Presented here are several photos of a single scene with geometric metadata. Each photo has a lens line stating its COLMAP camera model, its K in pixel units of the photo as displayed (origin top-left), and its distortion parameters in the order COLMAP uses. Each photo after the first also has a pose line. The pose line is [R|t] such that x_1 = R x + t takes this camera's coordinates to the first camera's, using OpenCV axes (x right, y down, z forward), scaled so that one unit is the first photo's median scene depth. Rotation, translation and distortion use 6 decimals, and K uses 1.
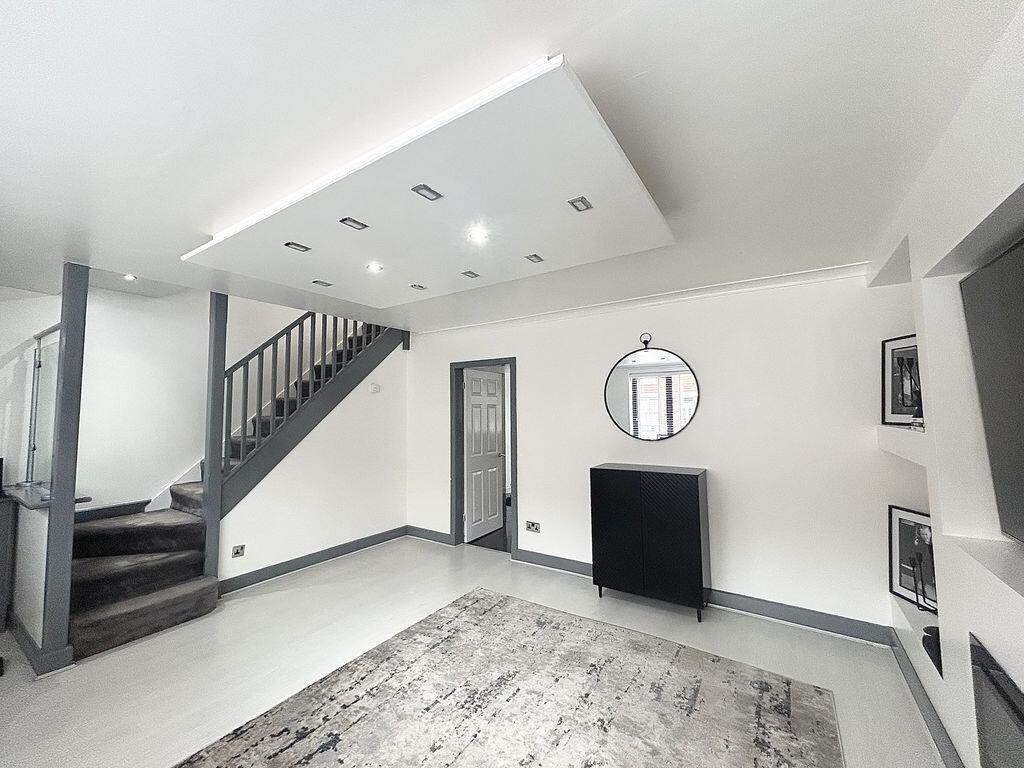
lens RADIAL K [[412.8, 0, 504.3], [0, 412.8, 384.1], [0, 0, 1]] dist [-0.000166, 0.001453]
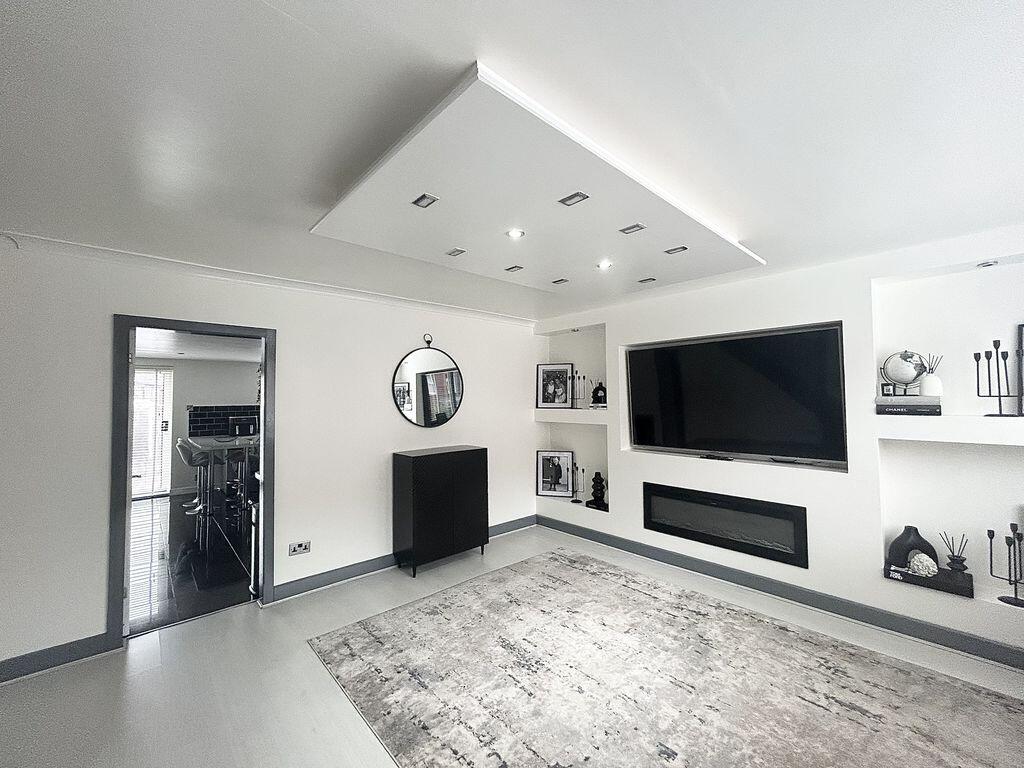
lens RADIAL K [[412.8, 0, 514.8], [0, 412.8, 379.1], [0, 0, 1]] dist [-0.000166, 0.001453]
pose [[0.234773, 0.057219, 0.970365, -1.083403], [-0.057287, 0.997345, -0.044950, 0.061082], [-0.970361, -0.045036, 0.237428, 0.742843]]
